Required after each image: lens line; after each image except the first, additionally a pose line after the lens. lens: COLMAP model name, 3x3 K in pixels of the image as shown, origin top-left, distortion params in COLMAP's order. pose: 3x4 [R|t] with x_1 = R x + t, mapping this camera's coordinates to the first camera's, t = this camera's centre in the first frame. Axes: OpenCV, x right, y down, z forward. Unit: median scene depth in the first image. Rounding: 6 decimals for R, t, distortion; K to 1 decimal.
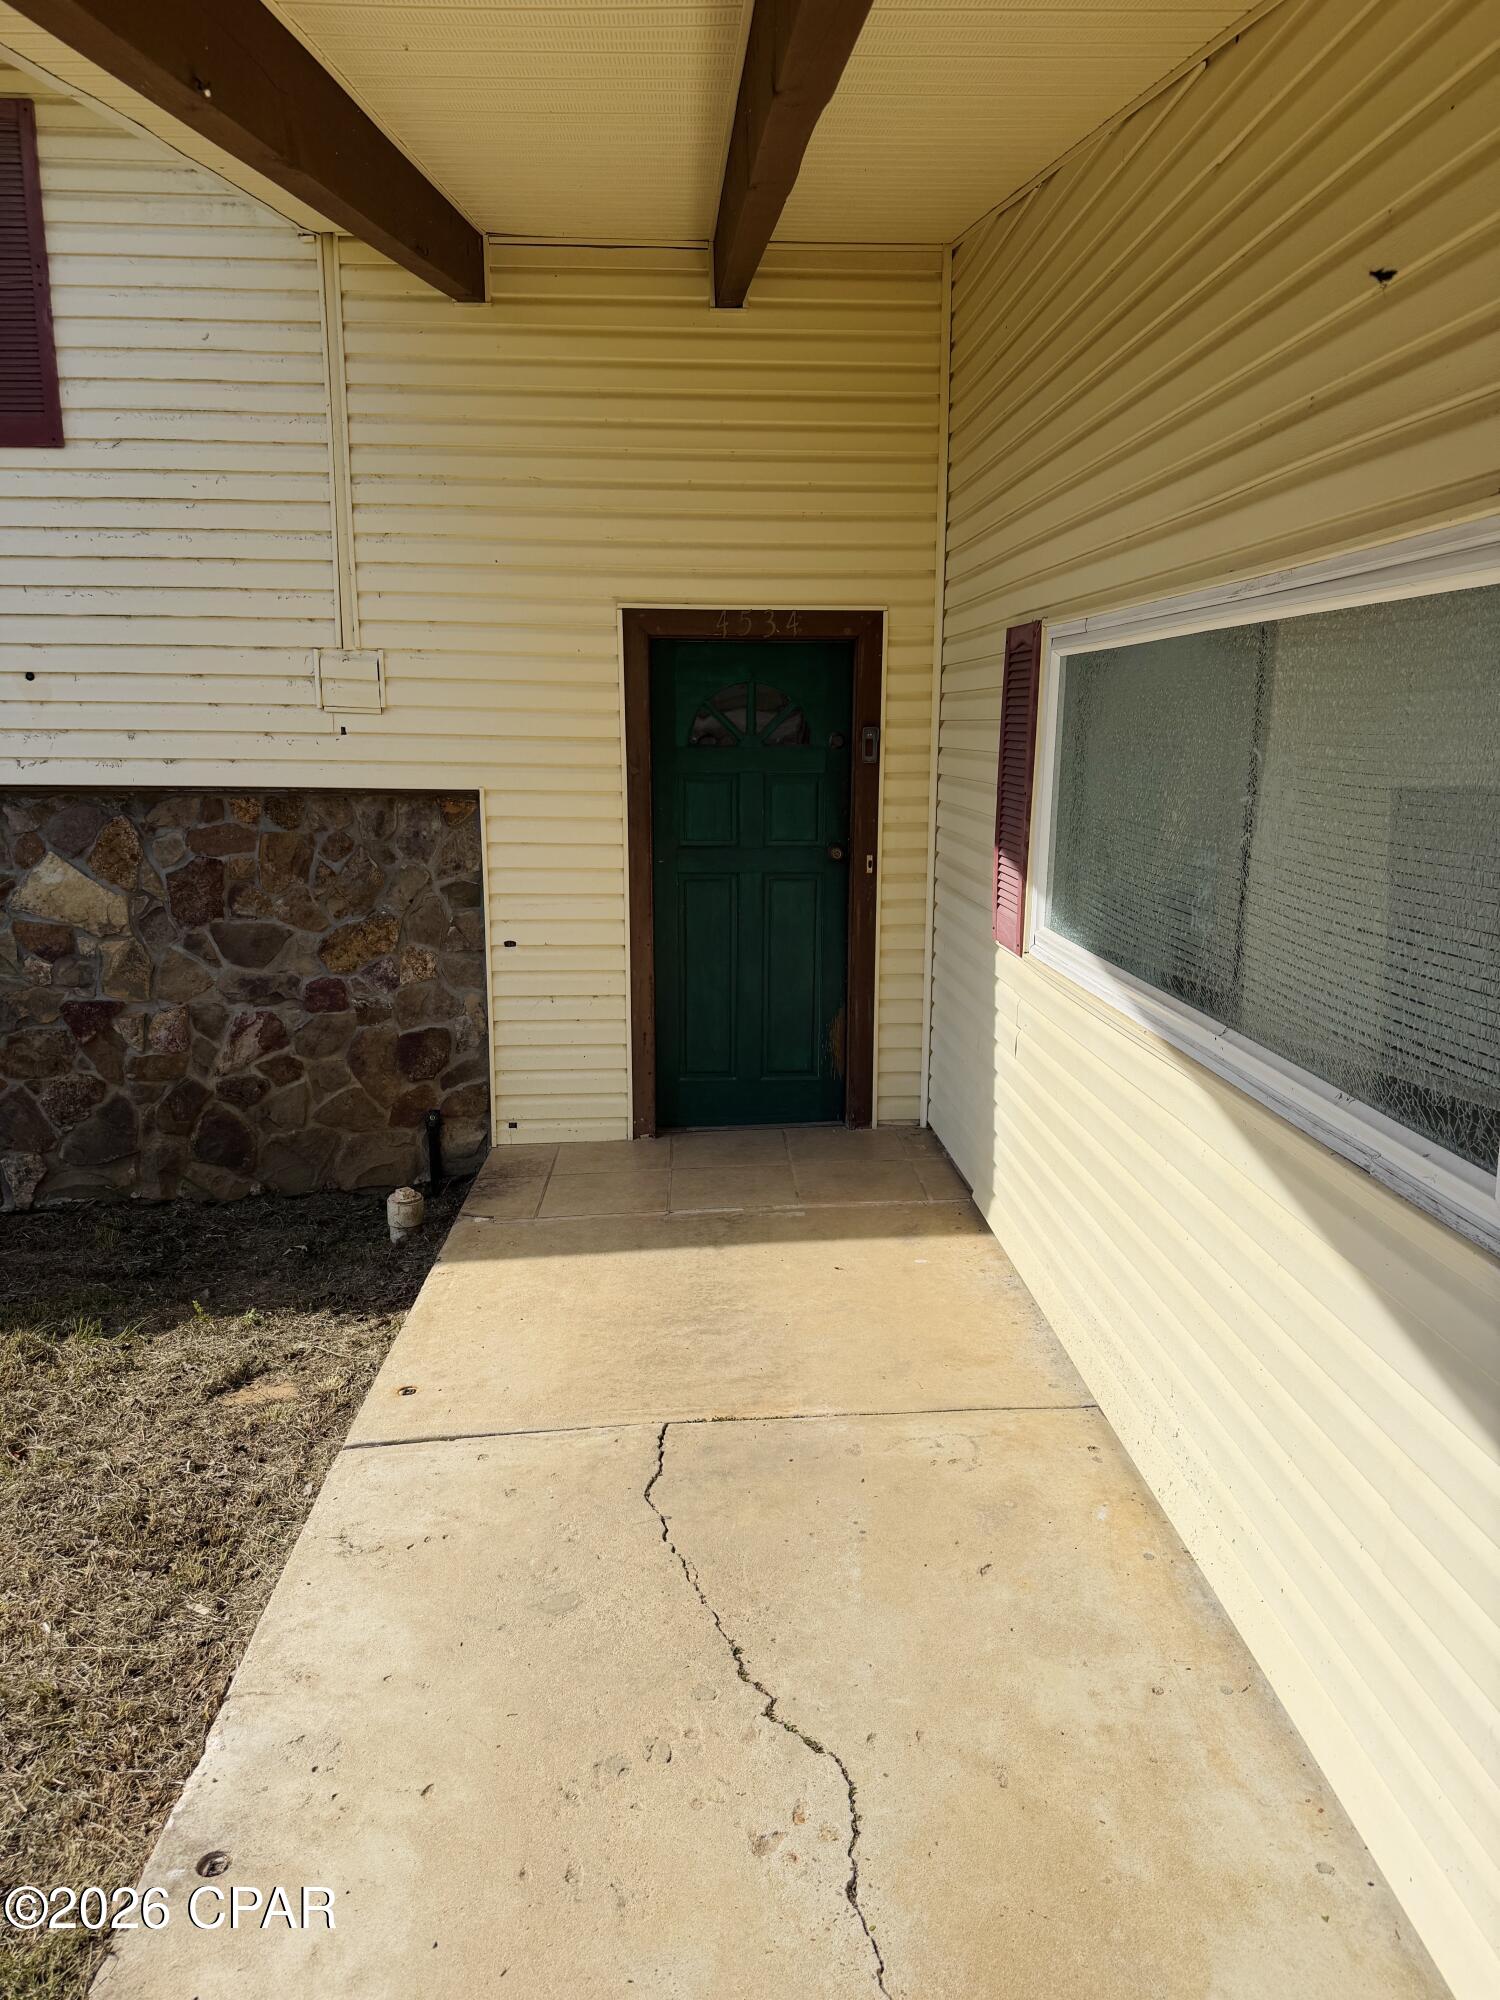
lens RADIAL K [[1400.8, 0, 757.8], [0, 1400.8, 1002.0], [0, 0, 1]] dist [0.009655, 0.000118]
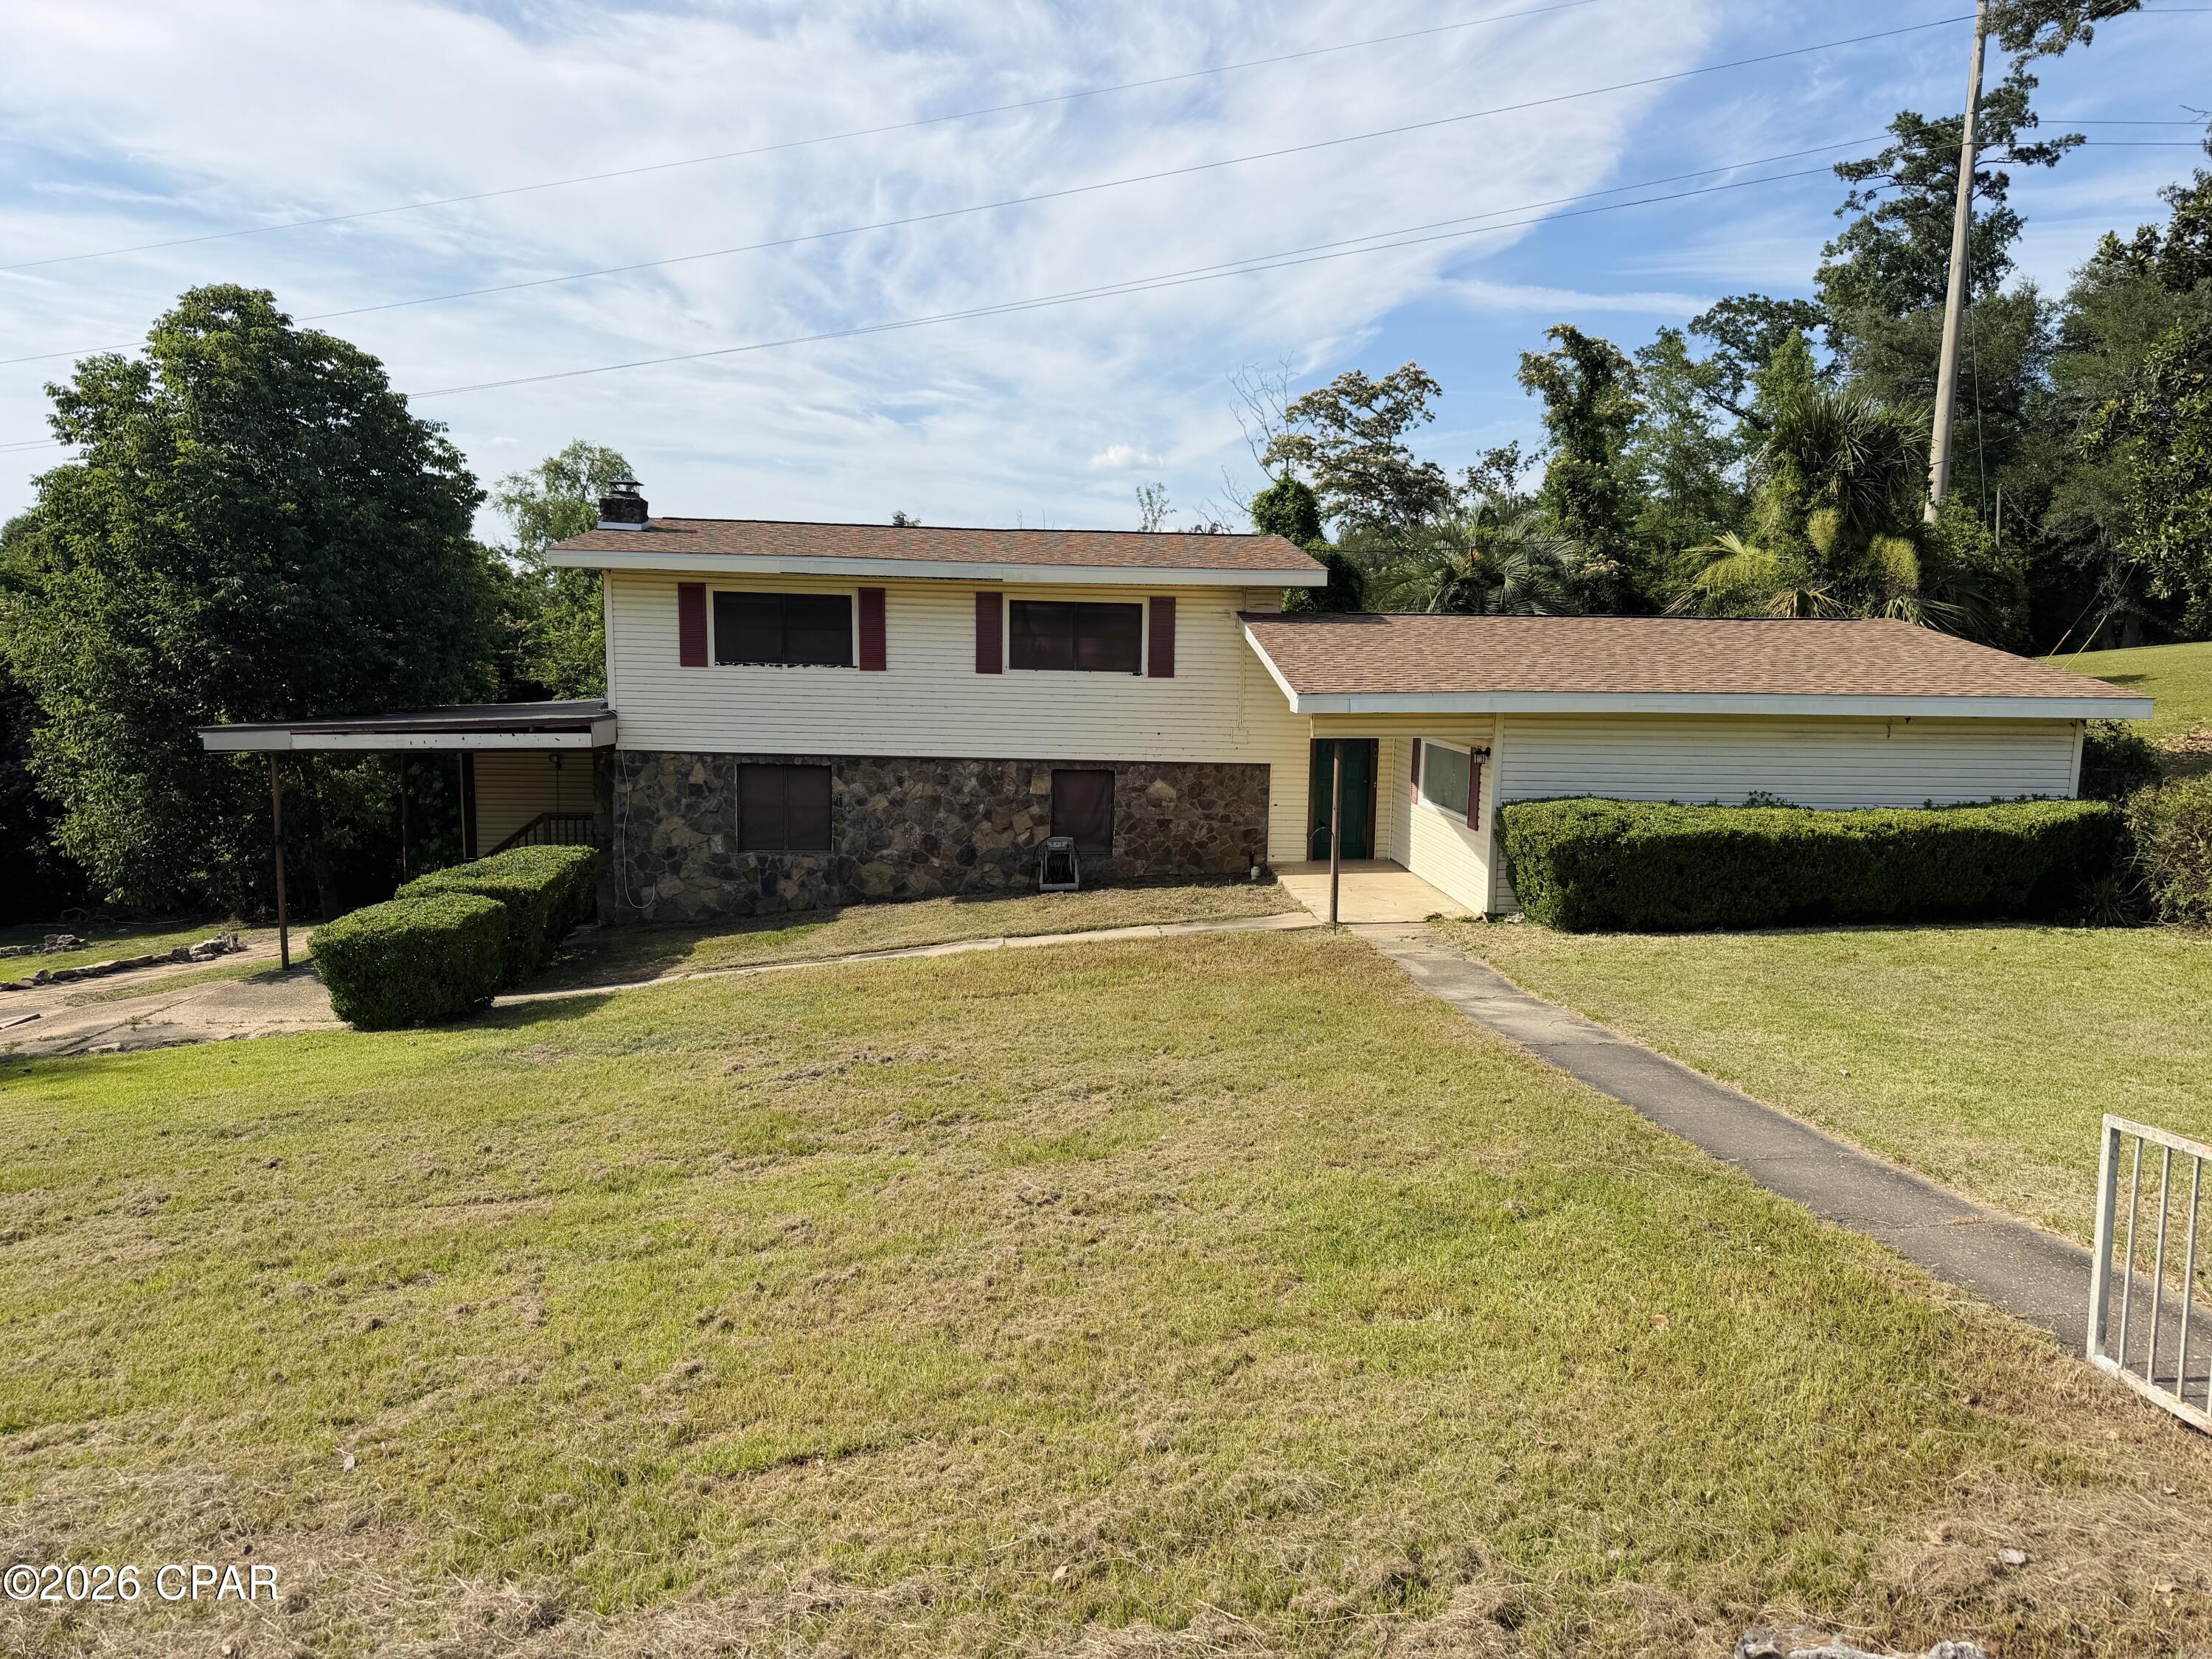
lens RADIAL K [[1549.3, 0, 1098.4], [0, 1549.3, 828.1], [0, 0, 1]] dist [0.009655, 0.000118]
pose [[0.999680, 0.011318, -0.022637, -0.552557], [-0.012962, 0.997187, -0.073831, 0.324779], [0.021737, 0.074101, 0.997014, -3.049984]]
